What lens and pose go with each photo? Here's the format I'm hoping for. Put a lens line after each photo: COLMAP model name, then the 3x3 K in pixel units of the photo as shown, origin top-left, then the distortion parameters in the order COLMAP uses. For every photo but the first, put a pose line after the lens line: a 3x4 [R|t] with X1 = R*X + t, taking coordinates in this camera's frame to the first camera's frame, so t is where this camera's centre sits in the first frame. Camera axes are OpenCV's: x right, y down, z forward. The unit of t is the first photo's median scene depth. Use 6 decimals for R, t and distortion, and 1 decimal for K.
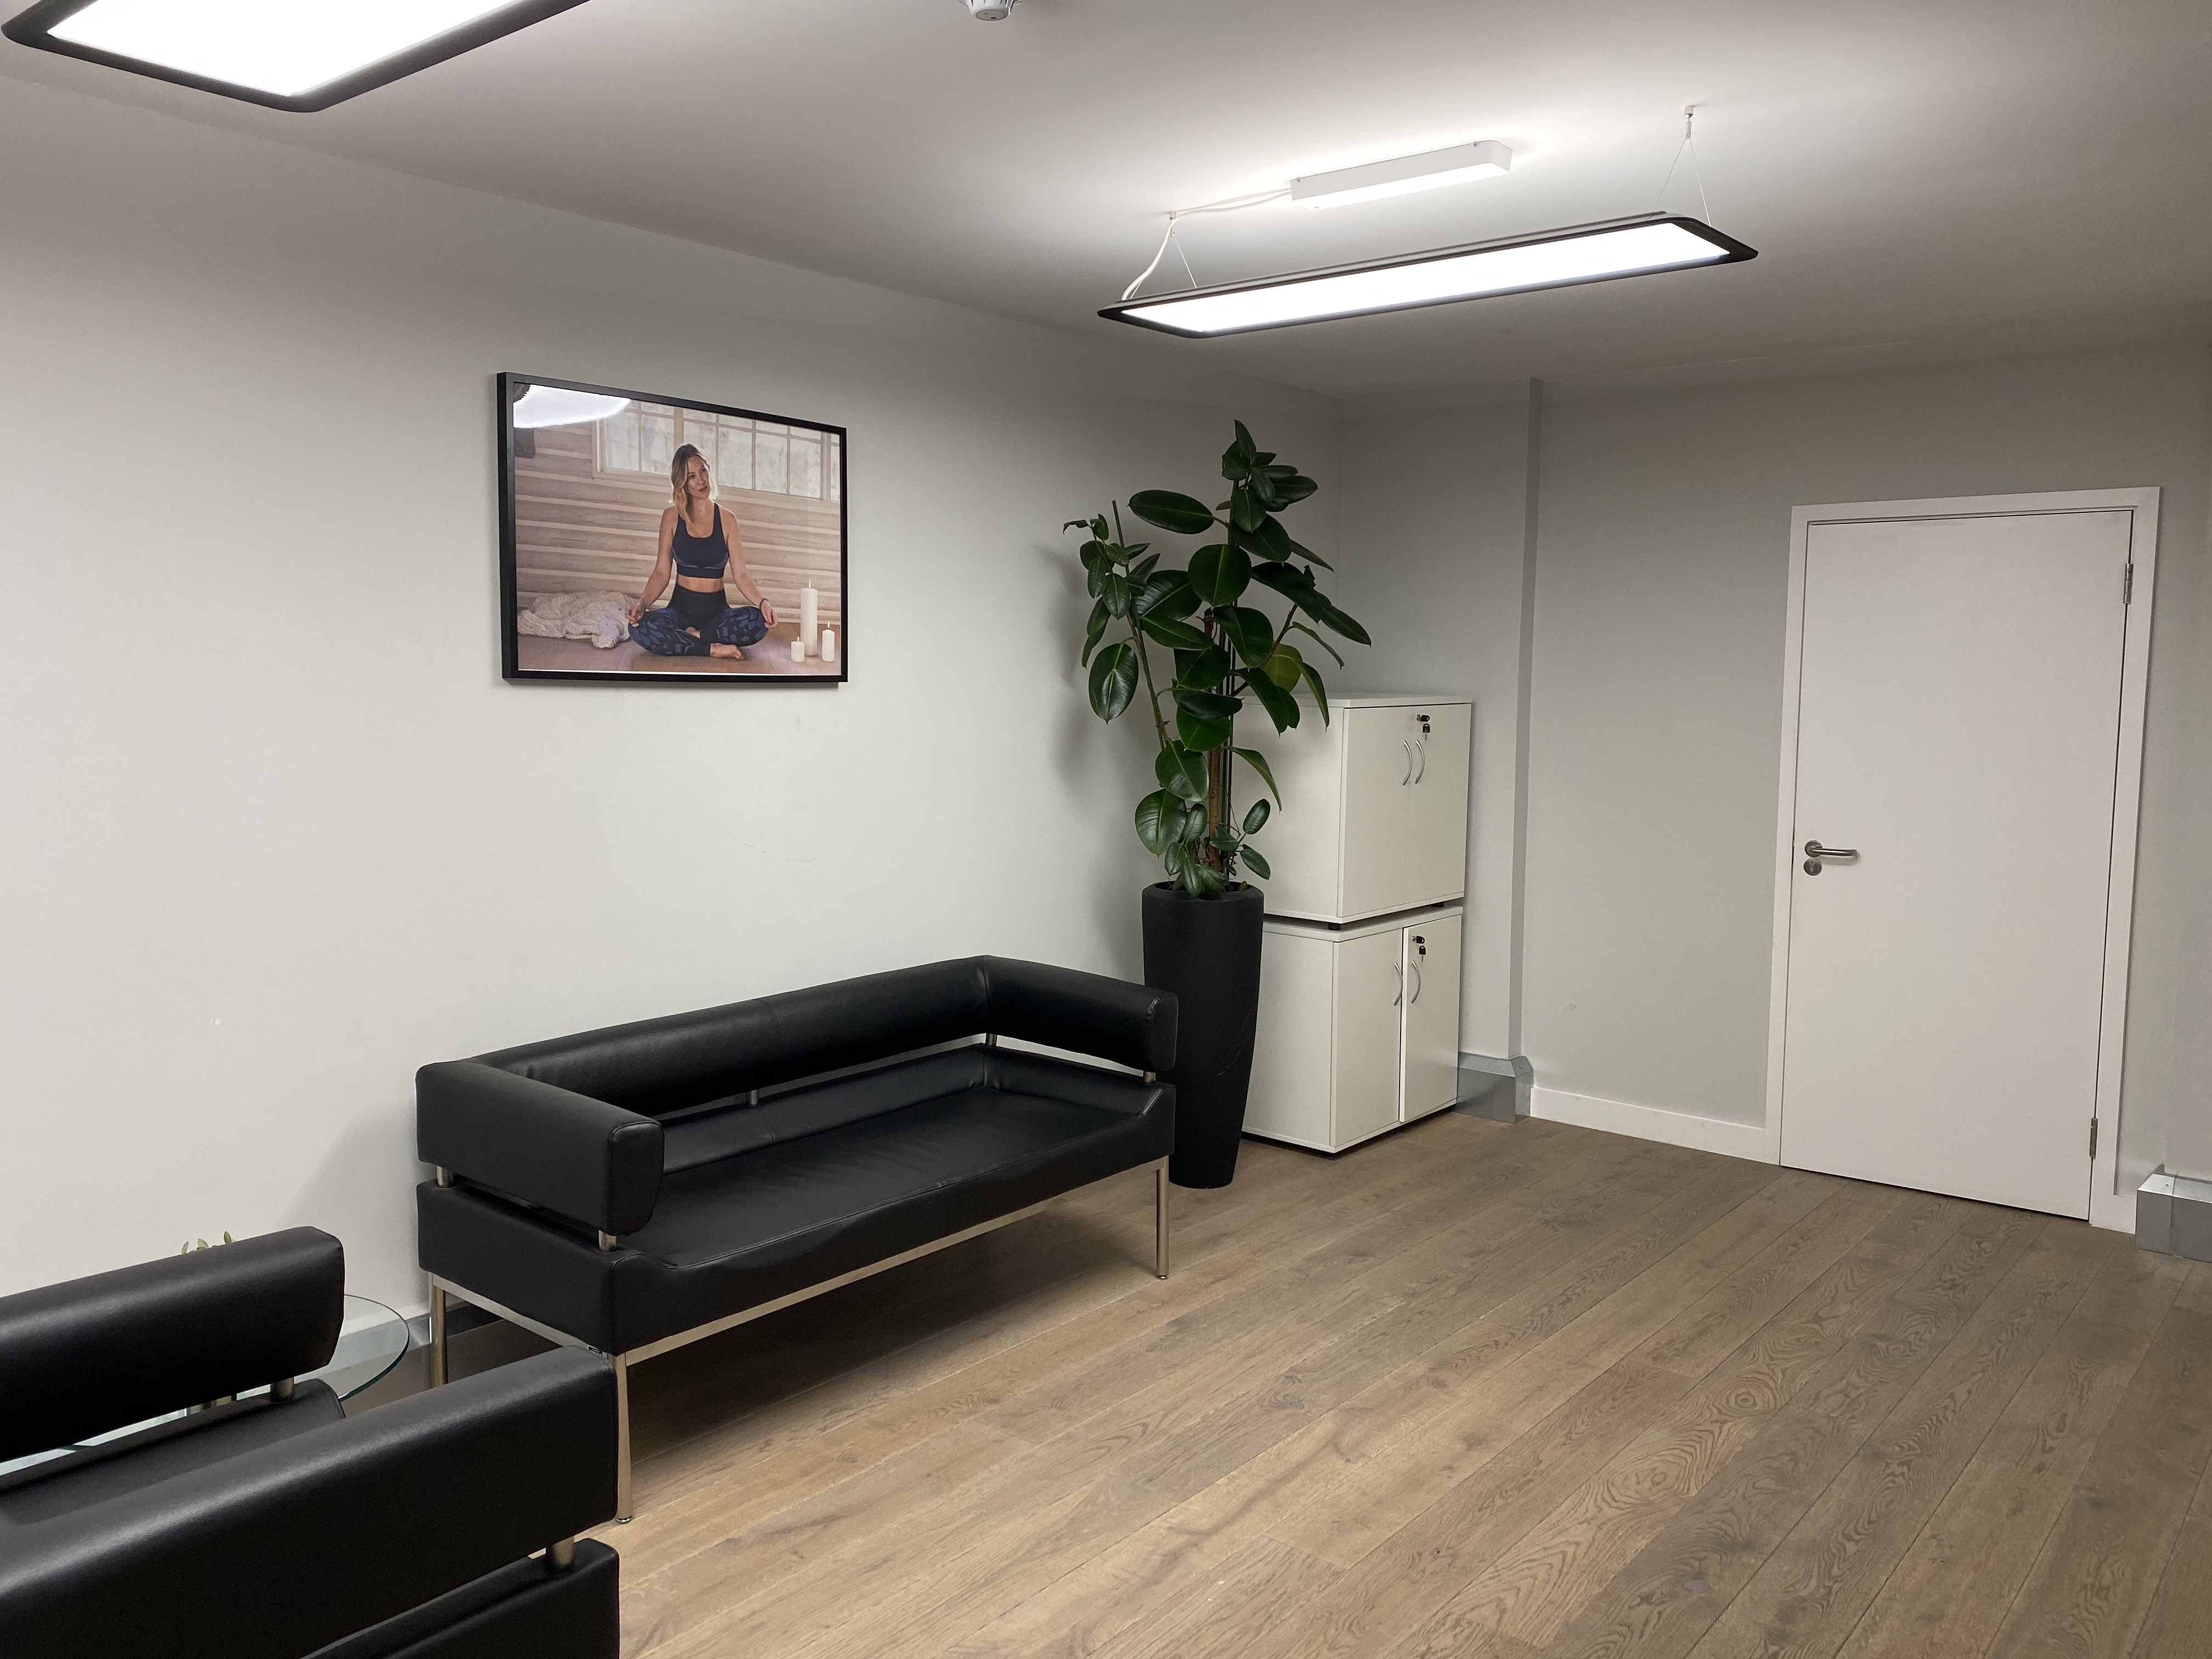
lens RADIAL K [[1696.5, 0, 1105.8], [0, 1696.5, 827.3], [0, 0, 1]] dist [0.016667, 0.001672]
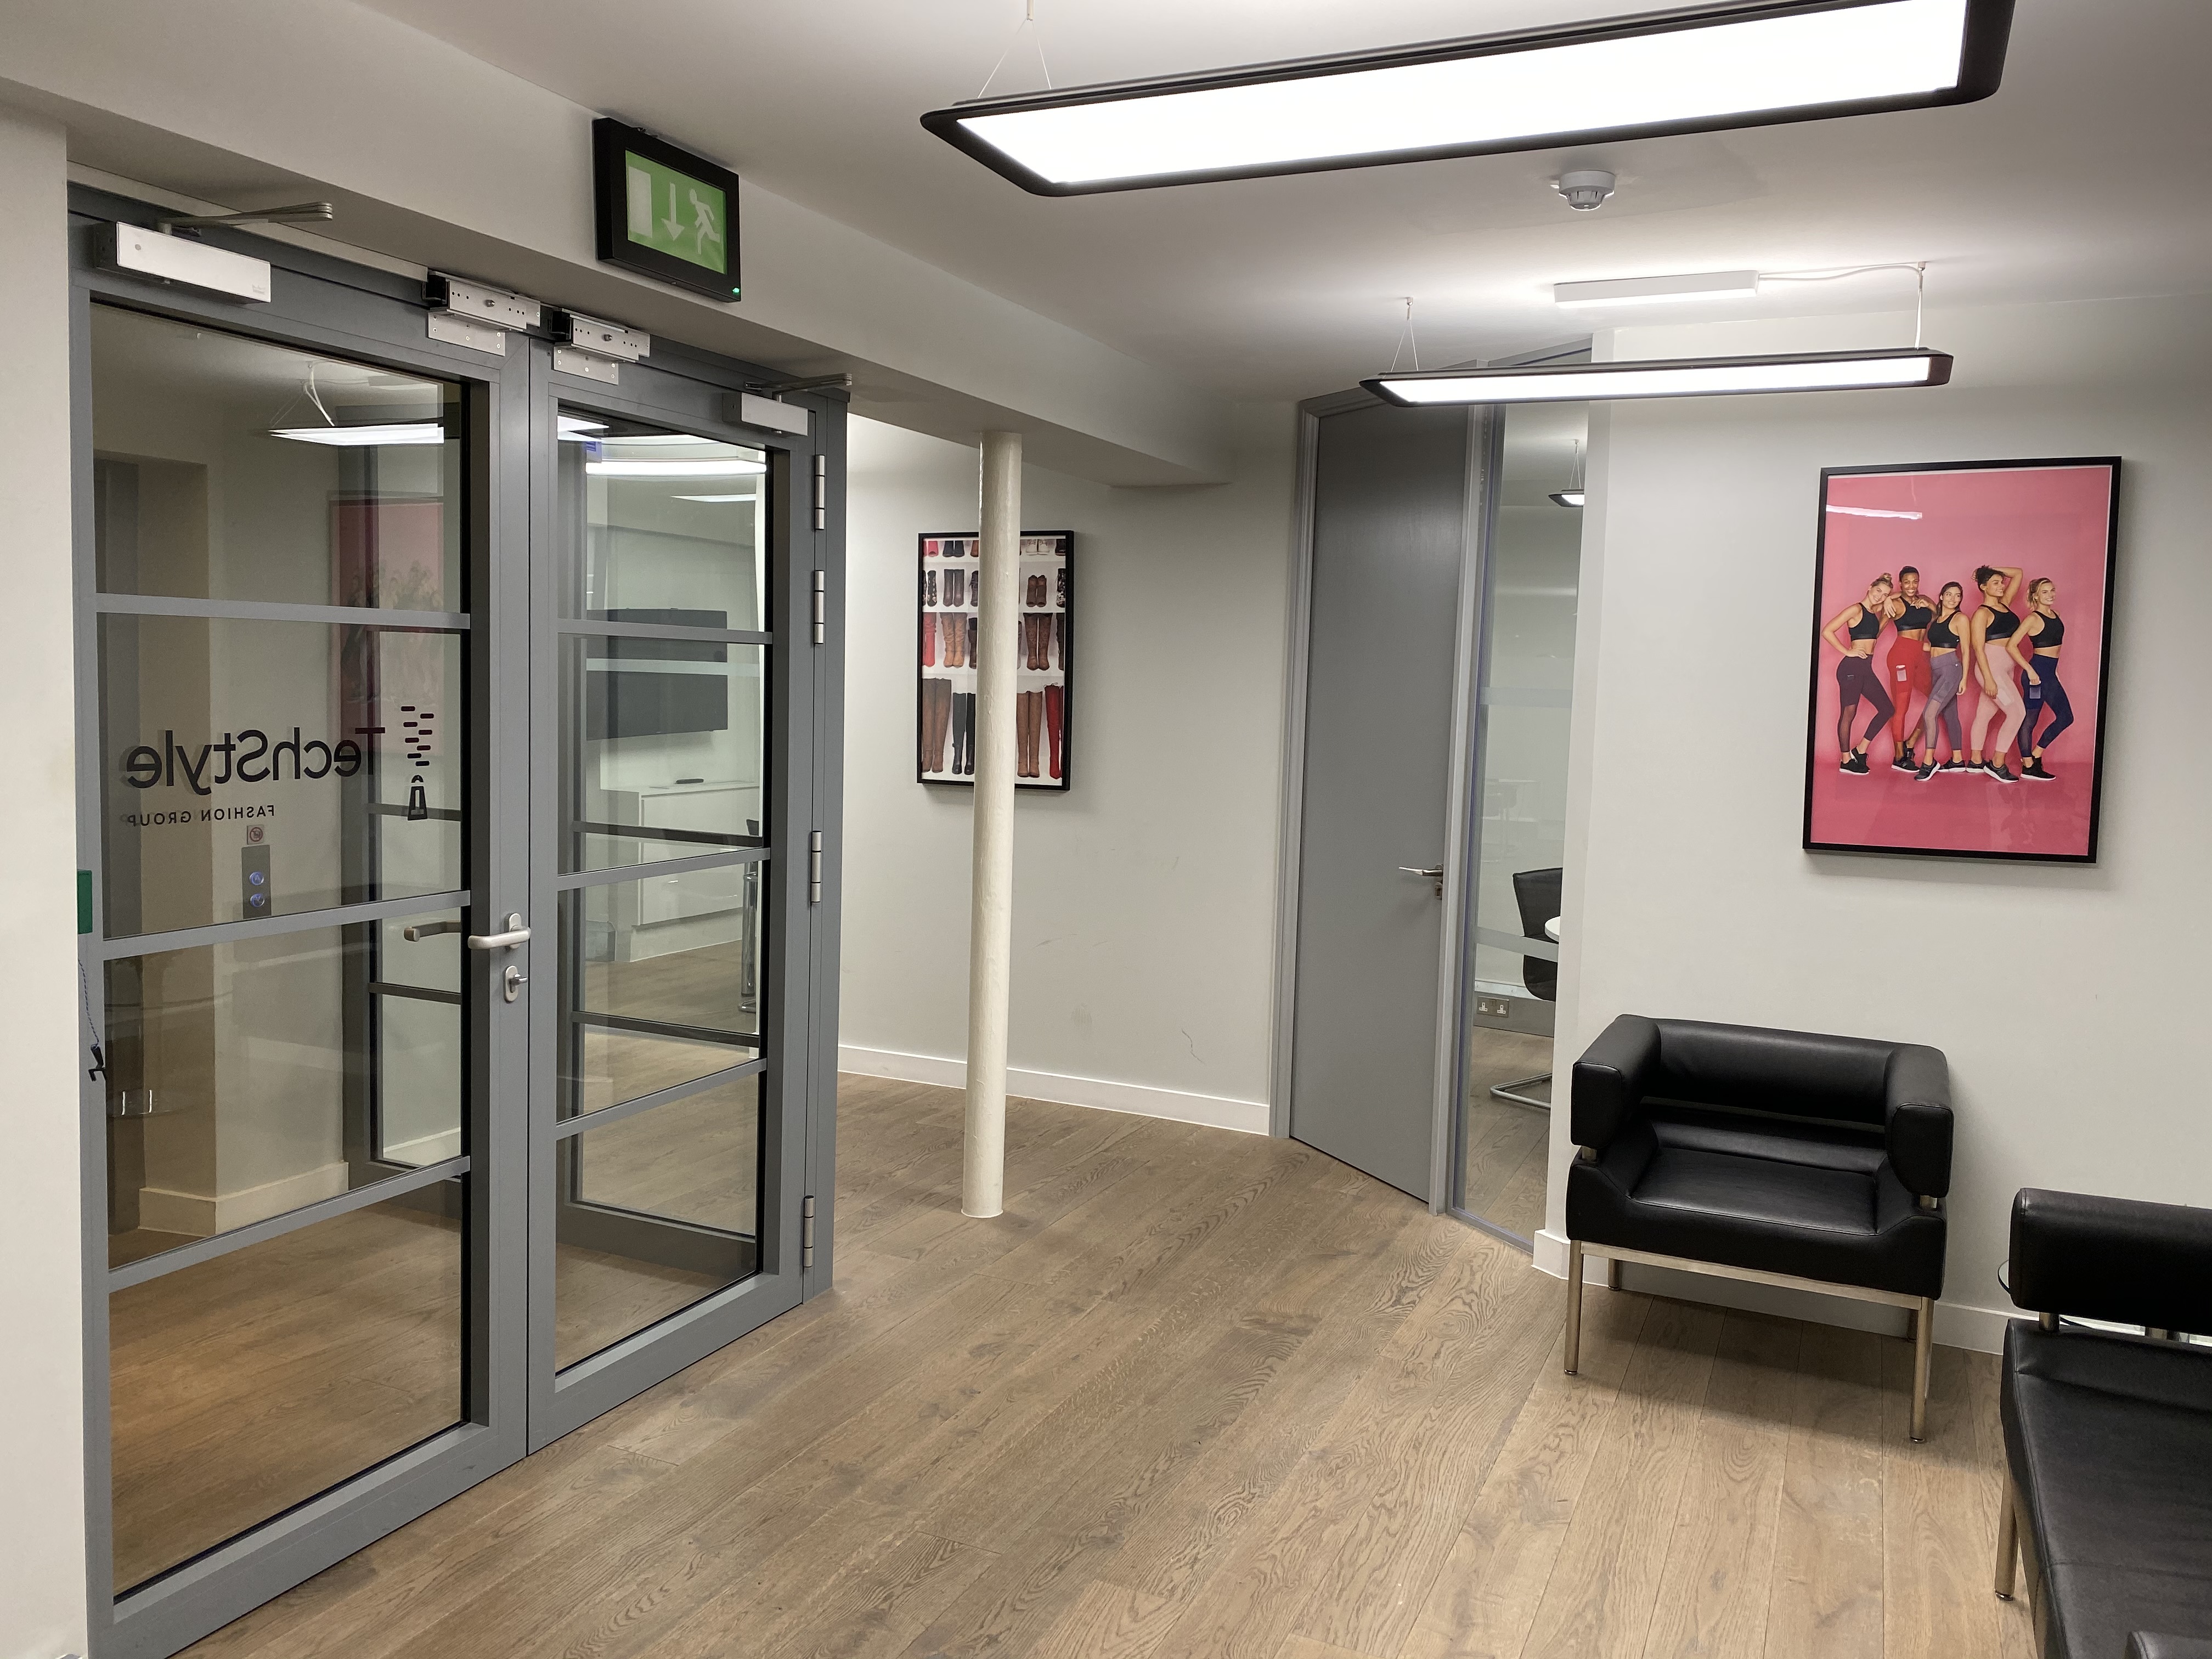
lens RADIAL K [[1696.5, 0, 1107.6], [0, 1696.5, 827.5], [0, 0, 1]] dist [0.016667, 0.001672]
pose [[-0.964538, -0.013254, -0.263612, 0.526303], [-0.061637, 0.982435, 0.176132, -0.183770], [0.256647, 0.186134, -0.948413, 1.891133]]
